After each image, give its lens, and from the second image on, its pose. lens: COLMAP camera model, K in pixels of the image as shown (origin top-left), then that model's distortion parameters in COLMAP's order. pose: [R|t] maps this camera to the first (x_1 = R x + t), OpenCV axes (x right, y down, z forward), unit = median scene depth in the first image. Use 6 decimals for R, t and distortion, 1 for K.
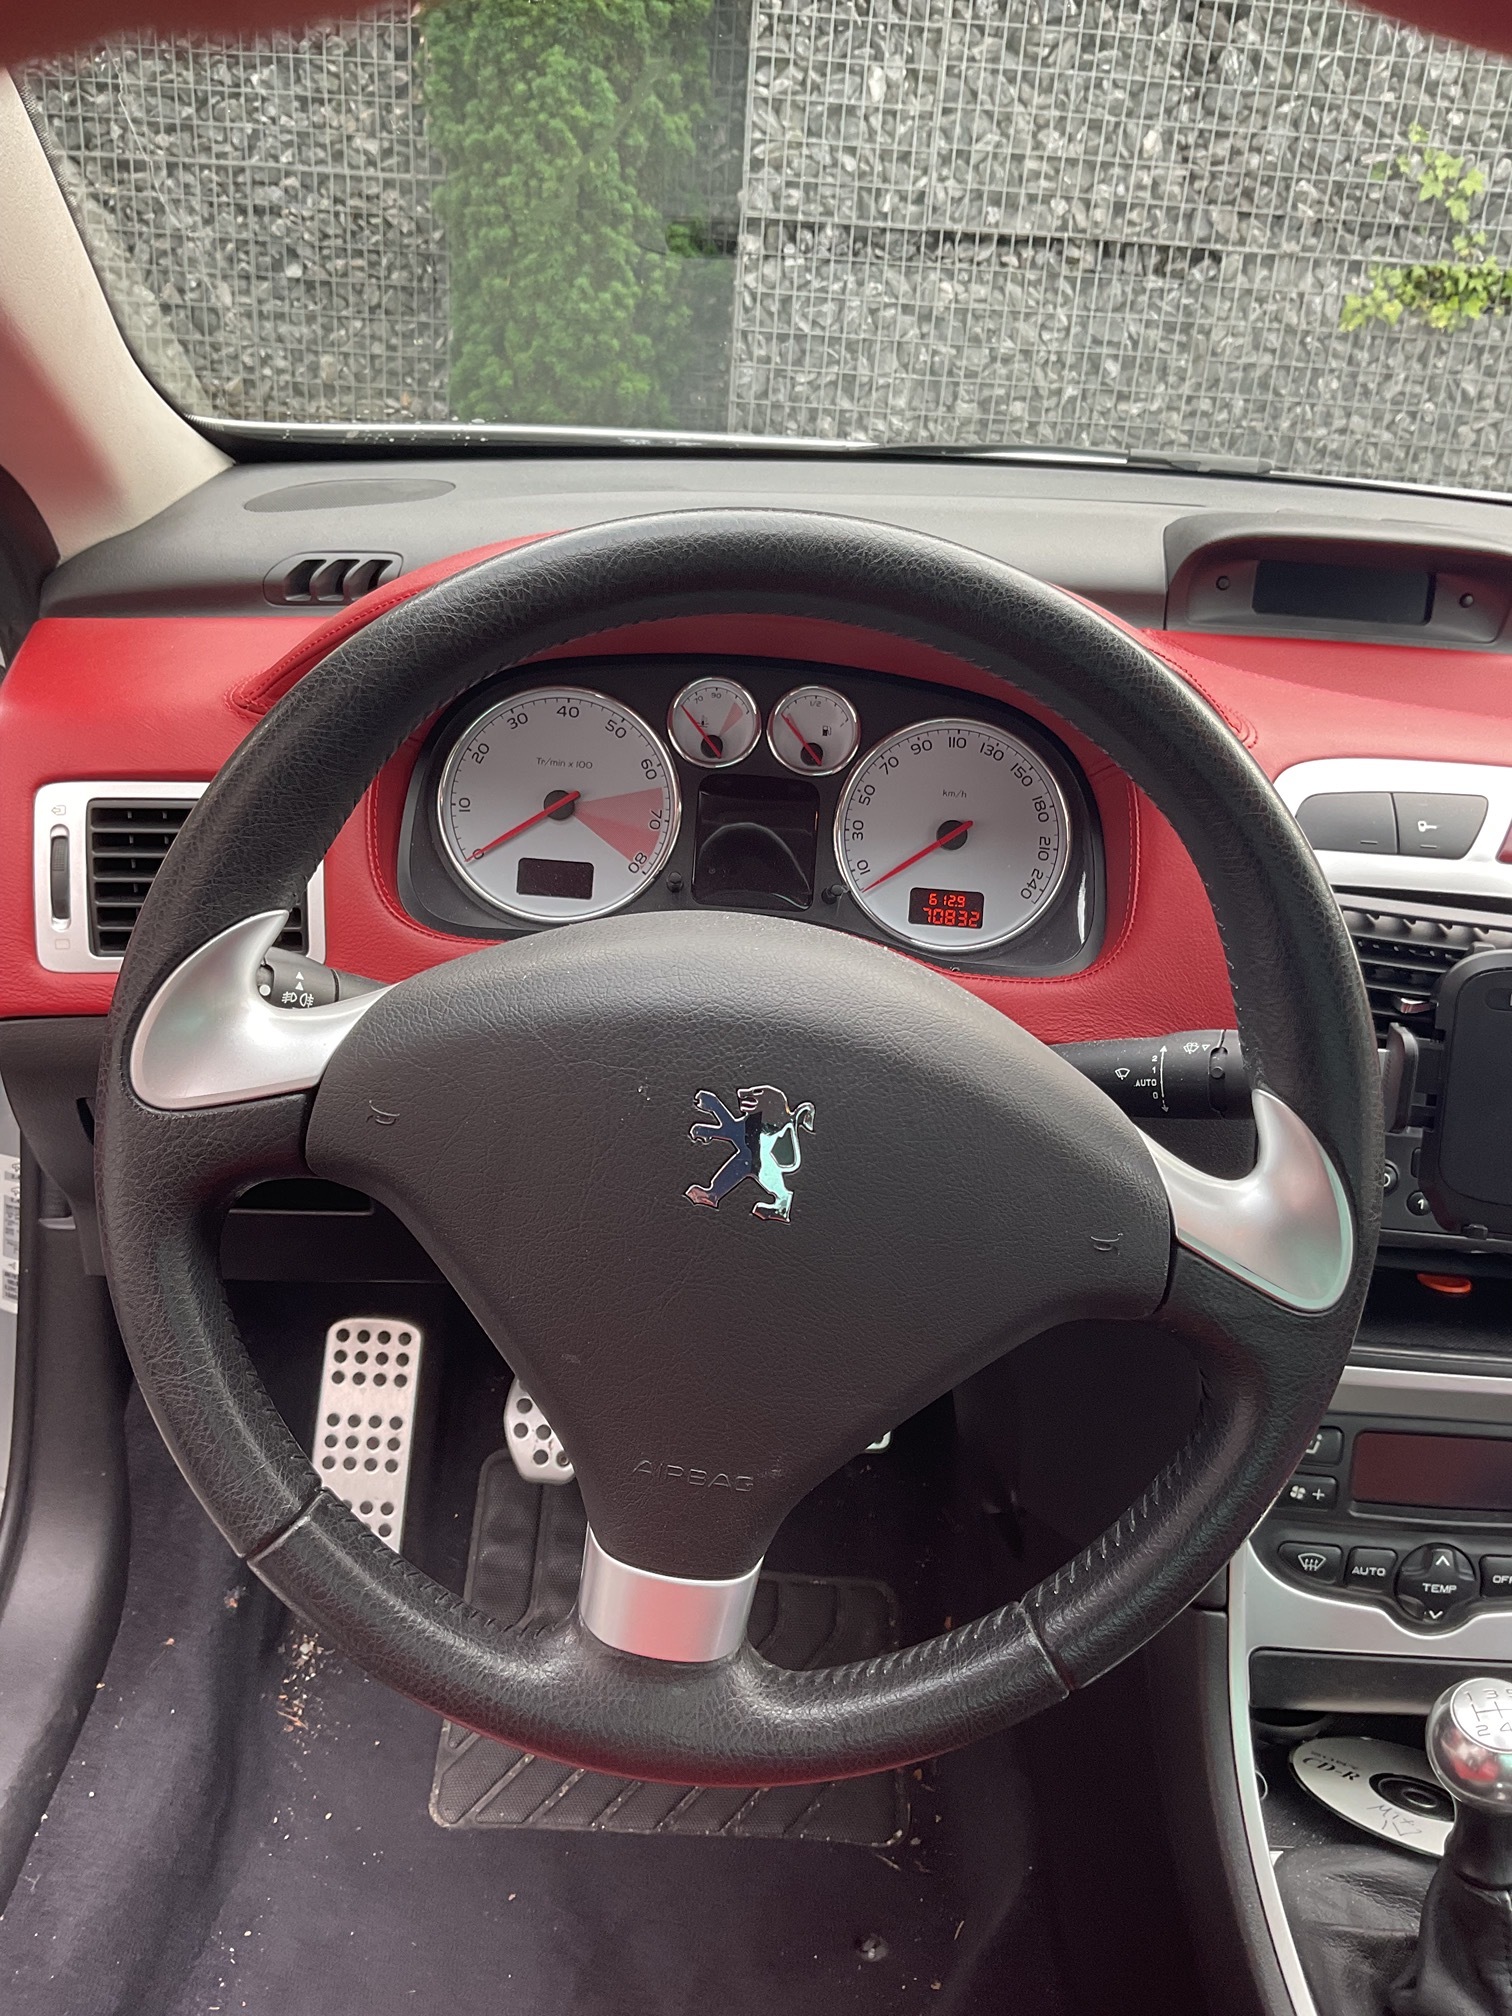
lens RADIAL K [[1690.0, 0, 762.9], [0, 1690.0, 990.0], [0, 0, 1]] dist [0.067977, -0.117472]
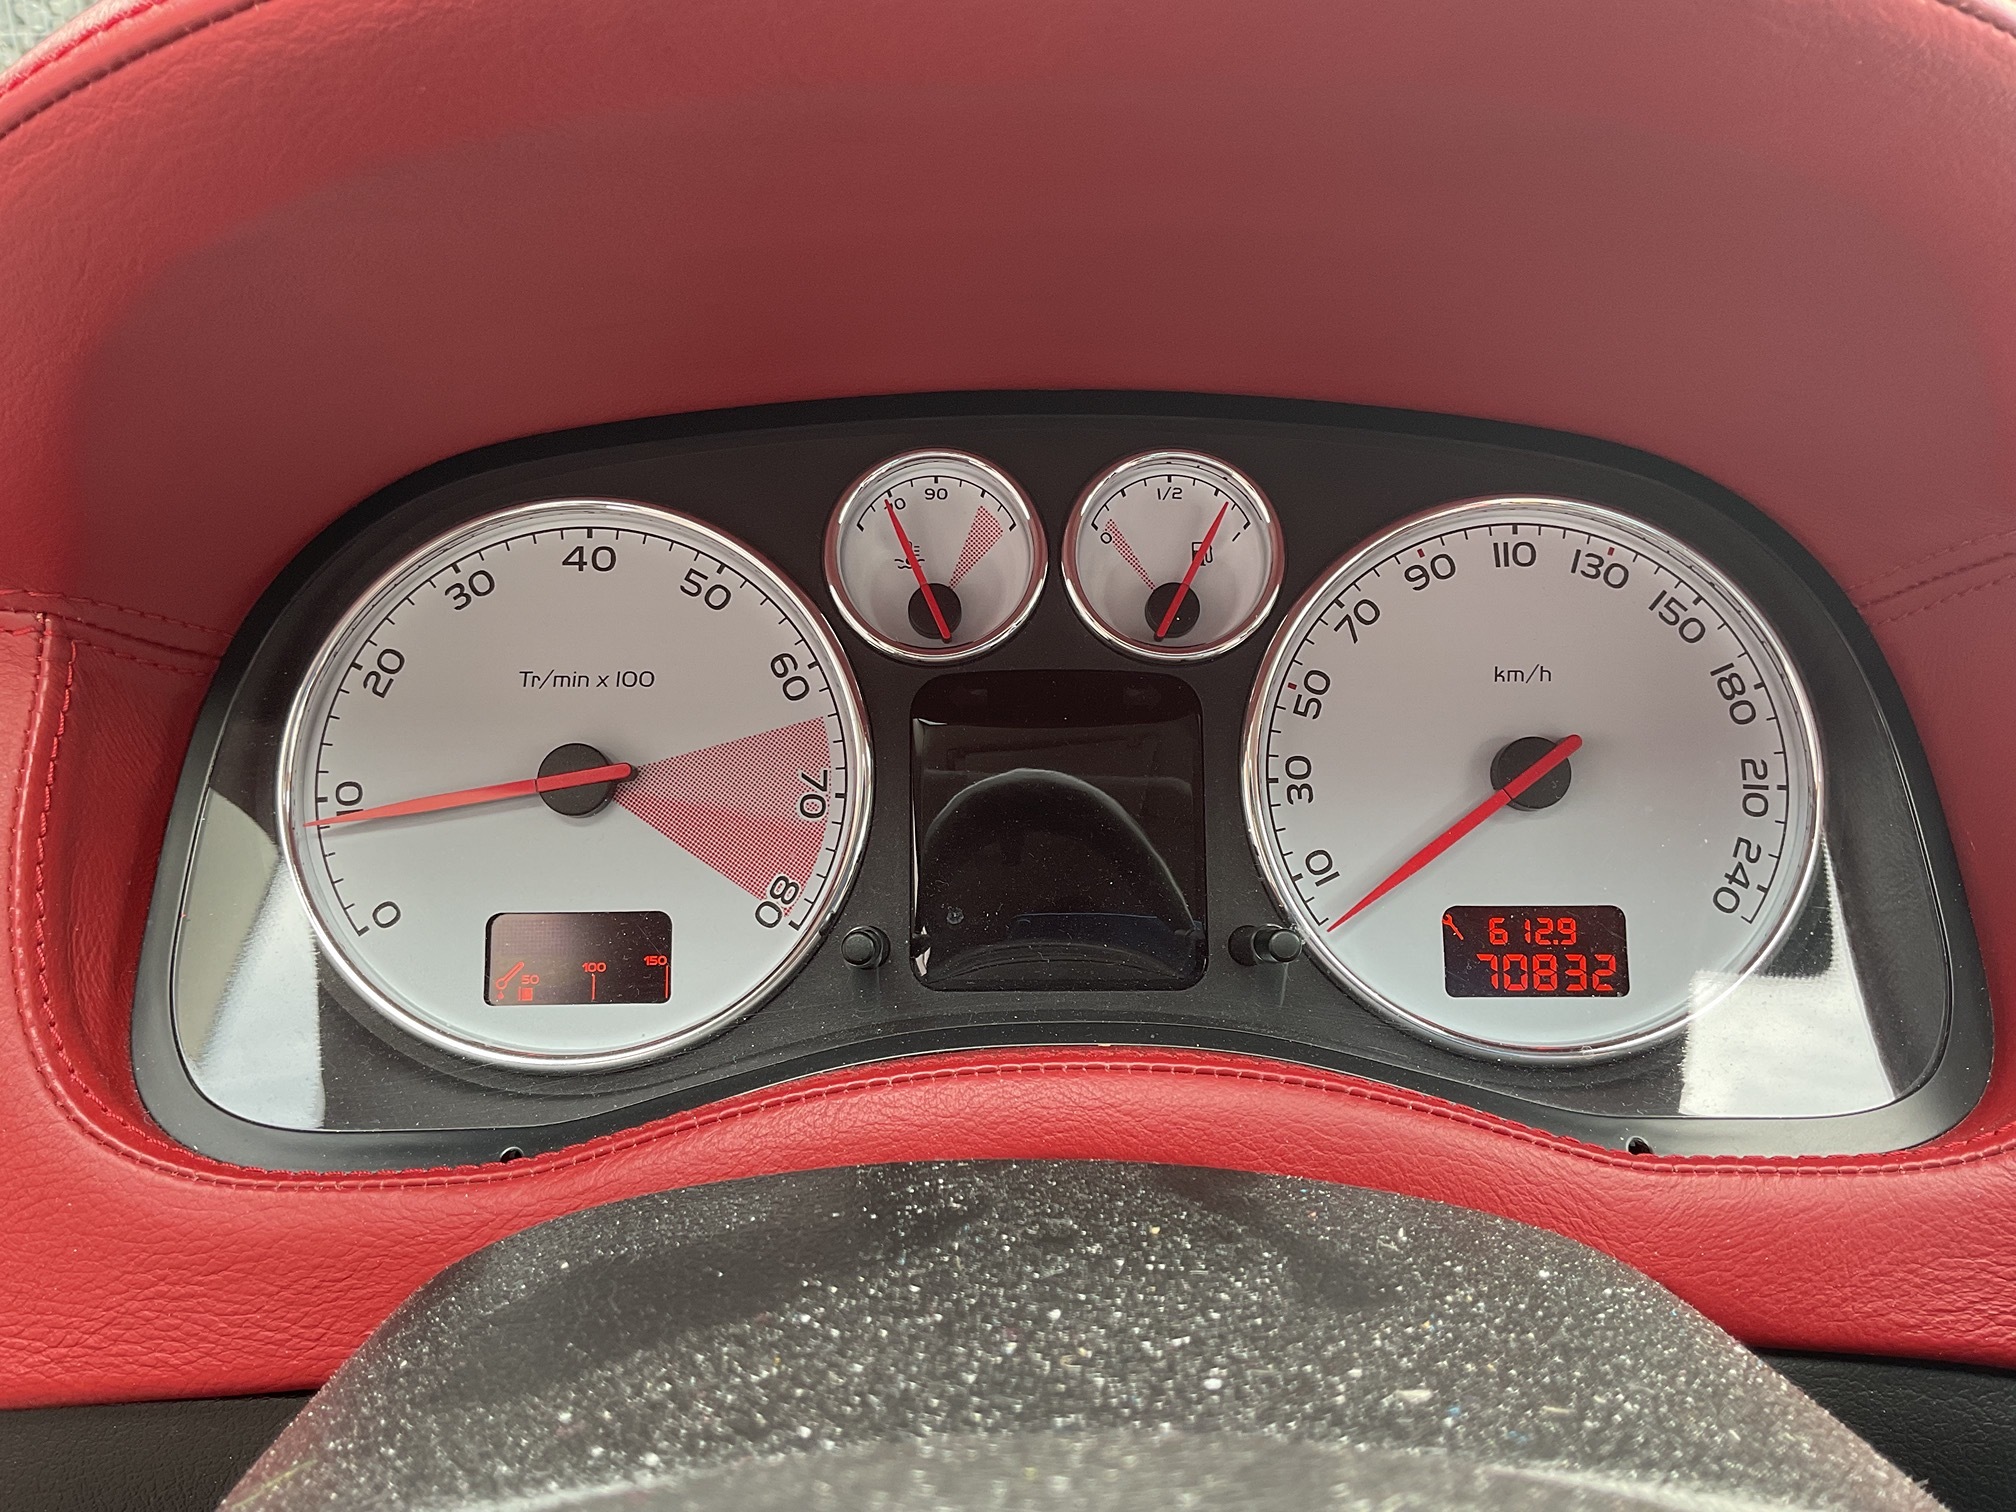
lens RADIAL K [[1690.0, 0, 1000.1], [0, 1690.0, 753.9], [0, 0, 1]] dist [0.067977, -0.117472]
pose [[0.995821, -0.081913, -0.040392, 0.000060], [0.077502, 0.991885, -0.100785, -0.011911], [0.048320, 0.097233, 0.994088, 0.107328]]
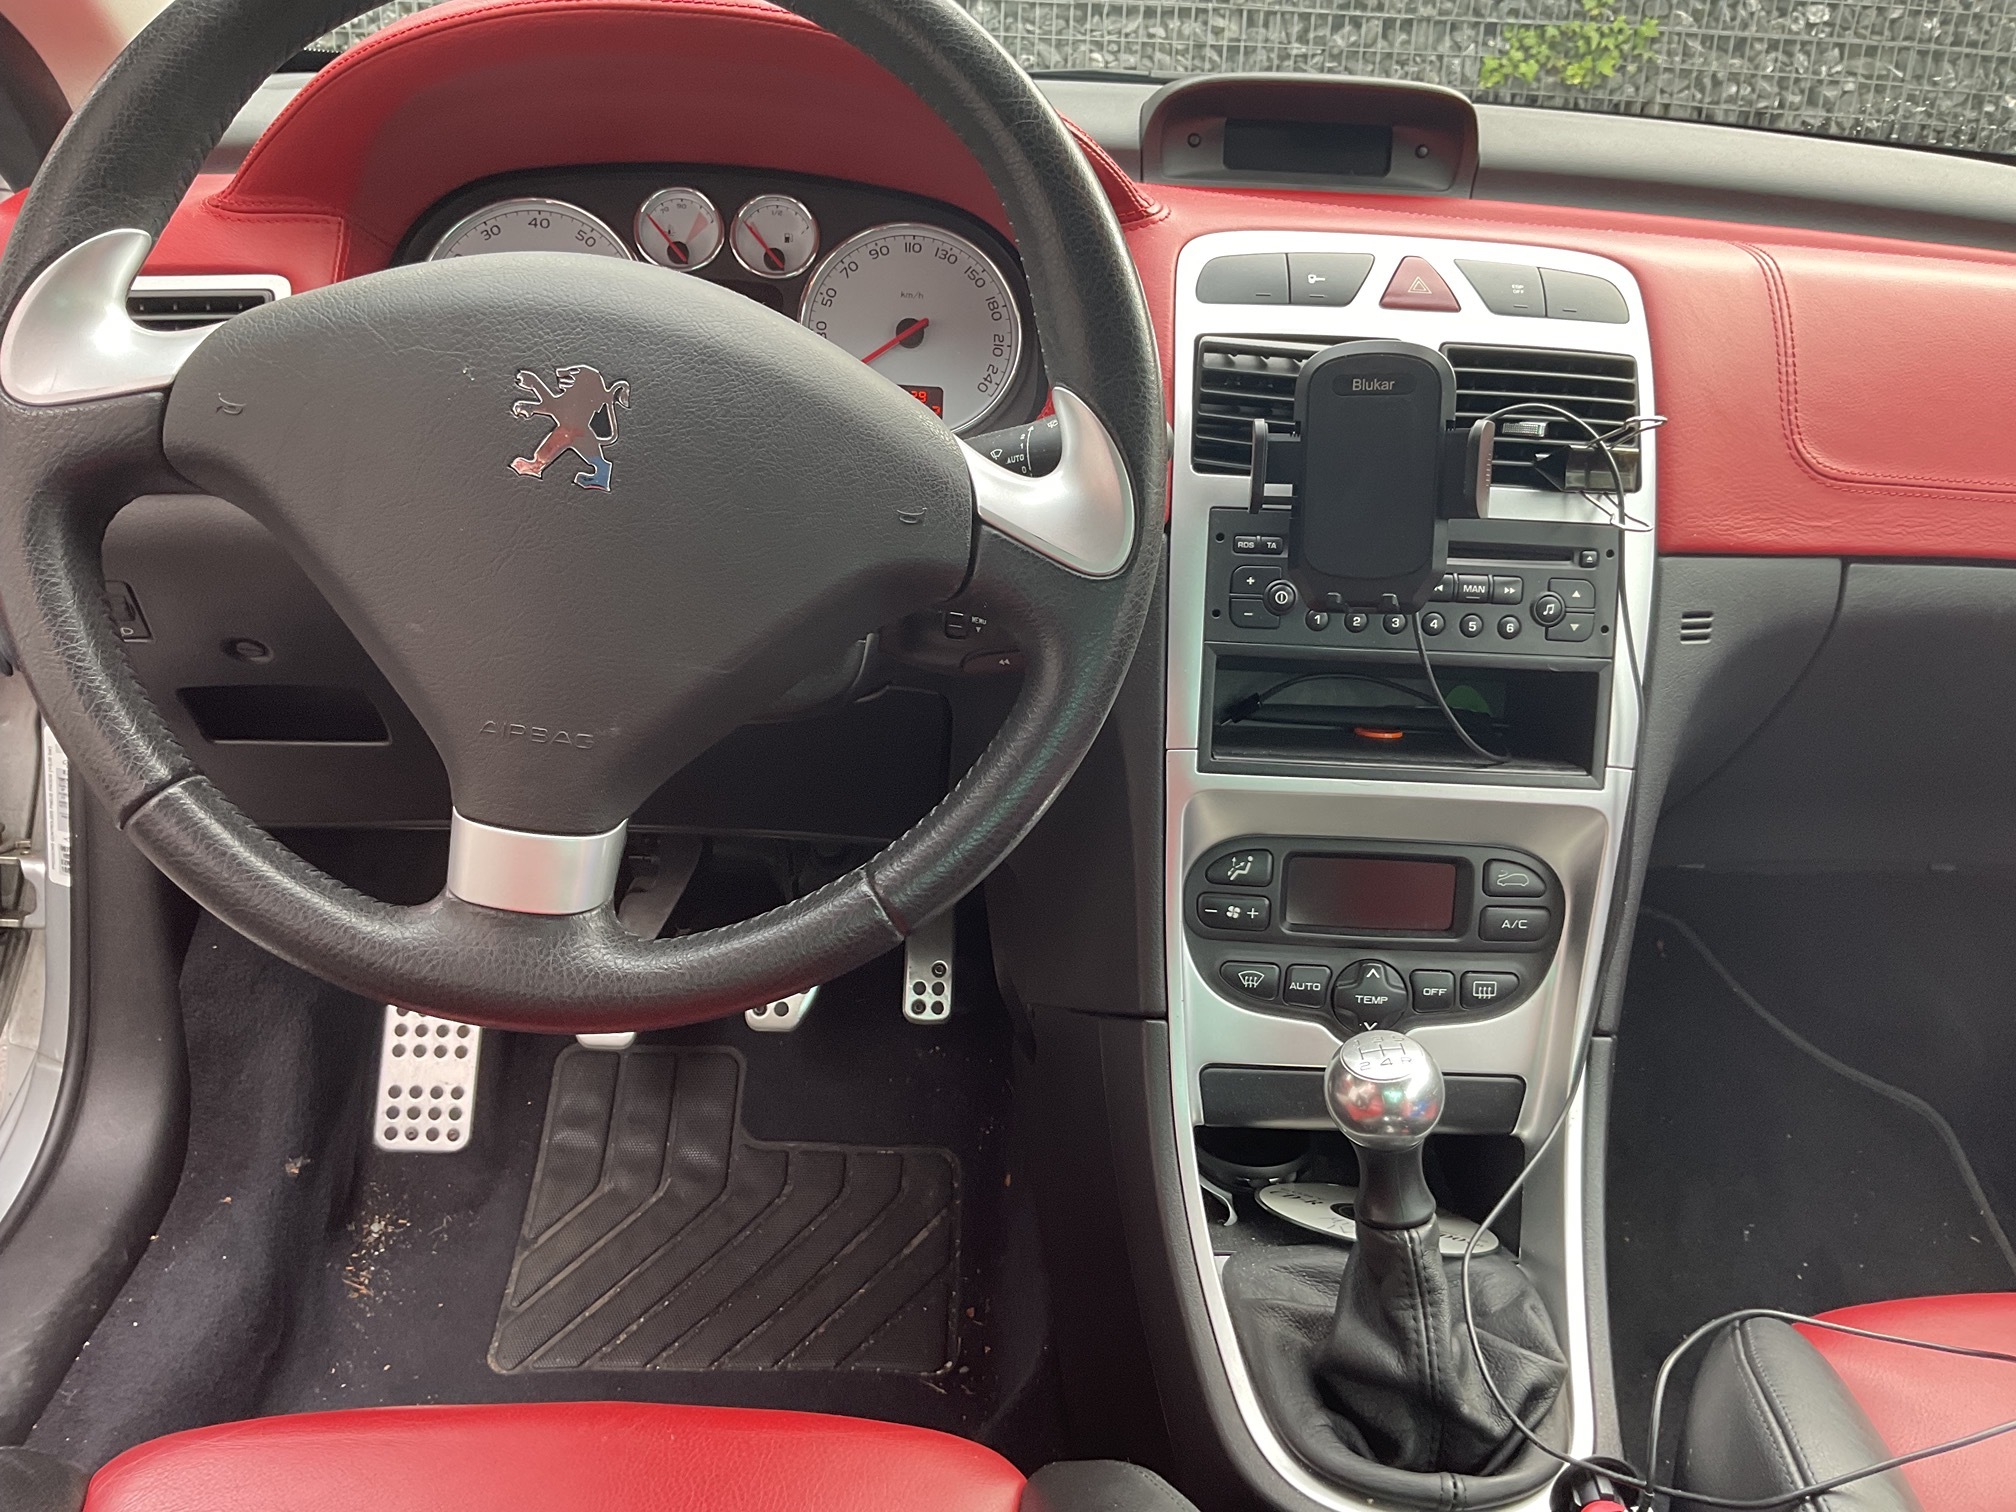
lens RADIAL K [[1690.0, 0, 1023.8], [0, 1690.0, 739.9], [0, 0, 1]] dist [0.067977, -0.117472]
pose [[0.999167, -0.033946, 0.022647, 0.027875], [0.034801, 0.998653, -0.038491, 0.038514], [-0.021310, 0.039247, 0.999002, -0.010840]]
